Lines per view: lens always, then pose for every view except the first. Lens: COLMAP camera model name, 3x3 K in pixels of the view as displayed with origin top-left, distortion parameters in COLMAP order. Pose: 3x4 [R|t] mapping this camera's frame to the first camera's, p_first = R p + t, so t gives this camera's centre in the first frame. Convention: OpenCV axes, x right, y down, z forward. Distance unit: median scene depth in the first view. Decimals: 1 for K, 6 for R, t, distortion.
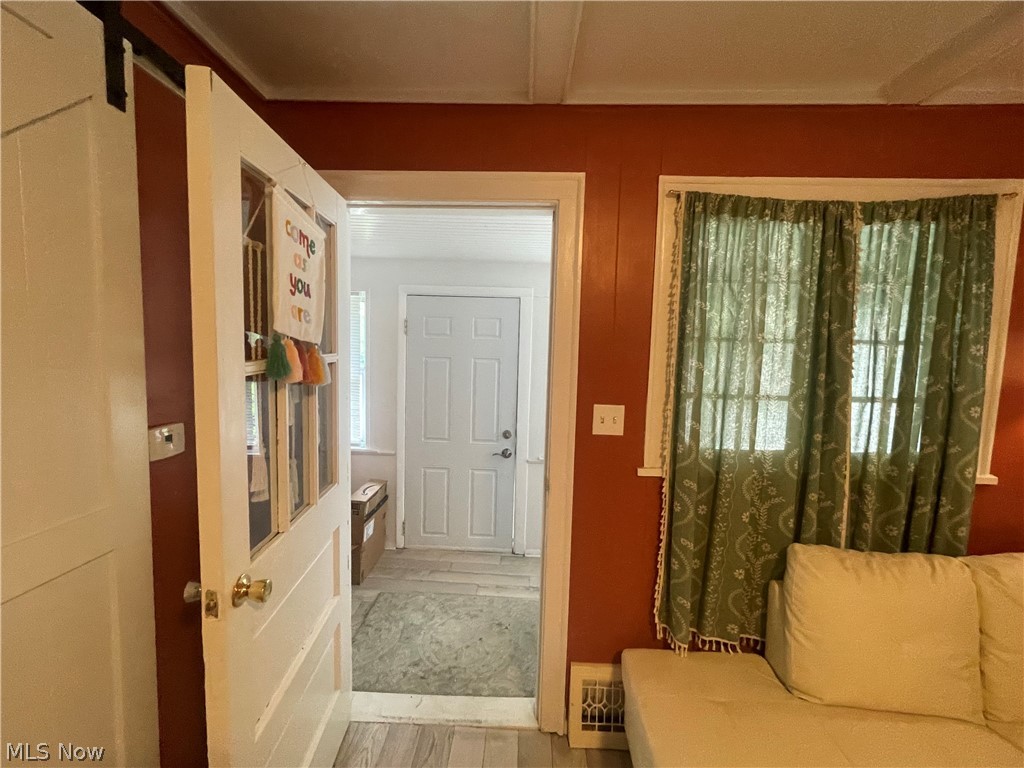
lens RADIAL K [[451.2, 0, 510.7], [0, 451.2, 389.1], [0, 0, 1]] dist [-0.001035, -0.000087]
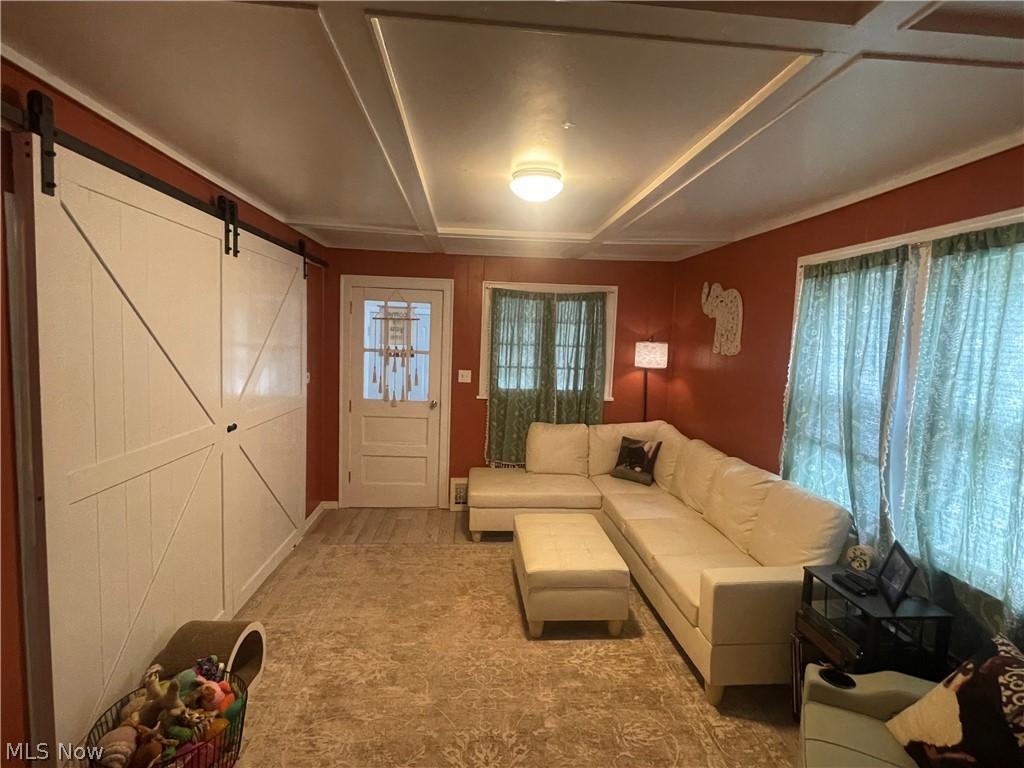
lens RADIAL K [[511.0, 0, 510.4], [0, 511.0, 382.3], [0, 0, 1]] dist [-0.000446, -0.000327]
pose [[0.992926, -0.000494, 0.118737, 0.138984], [-0.001610, 0.999843, 0.017629, 0.054125], [-0.118727, -0.017696, 0.992769, -1.892752]]
